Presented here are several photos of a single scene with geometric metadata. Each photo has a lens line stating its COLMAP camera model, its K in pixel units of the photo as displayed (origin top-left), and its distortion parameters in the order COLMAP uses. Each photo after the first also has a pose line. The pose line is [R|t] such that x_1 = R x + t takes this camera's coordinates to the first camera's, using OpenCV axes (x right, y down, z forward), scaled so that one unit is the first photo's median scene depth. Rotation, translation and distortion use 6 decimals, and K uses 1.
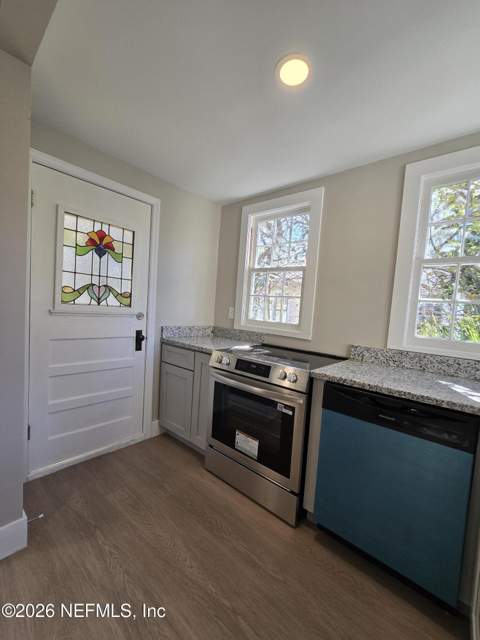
lens RADIAL K [[258.8, 0, 240.7], [0, 258.8, 329.4], [0, 0, 1]] dist [-0.018221, 0.005126]
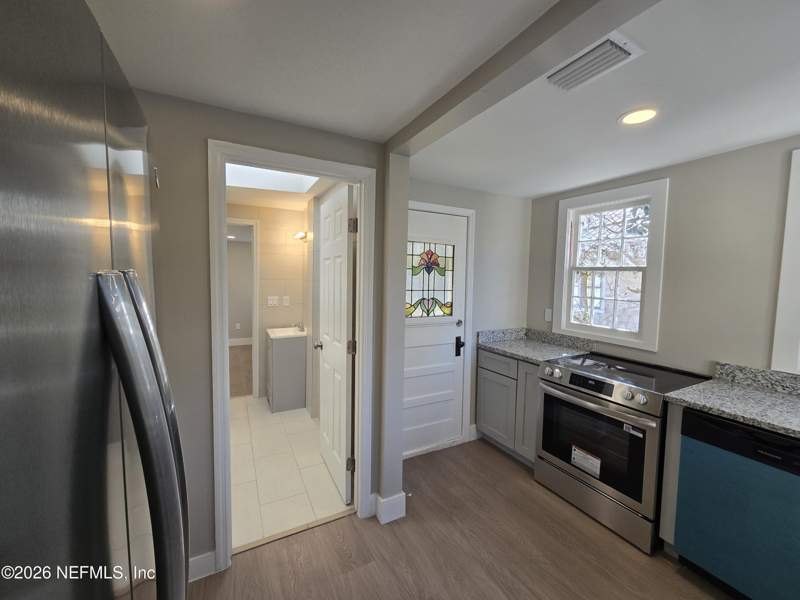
lens RADIAL K [[323.5, 0, 400.0], [0, 323.5, 300.0], [0, 0, 1]] dist [-0.018221, 0.005126]
pose [[0.933638, -0.024579, -0.357373, -0.161849], [0.016981, 0.999558, -0.024386, -0.133993], [0.357814, 0.016699, 0.933643, -0.357630]]
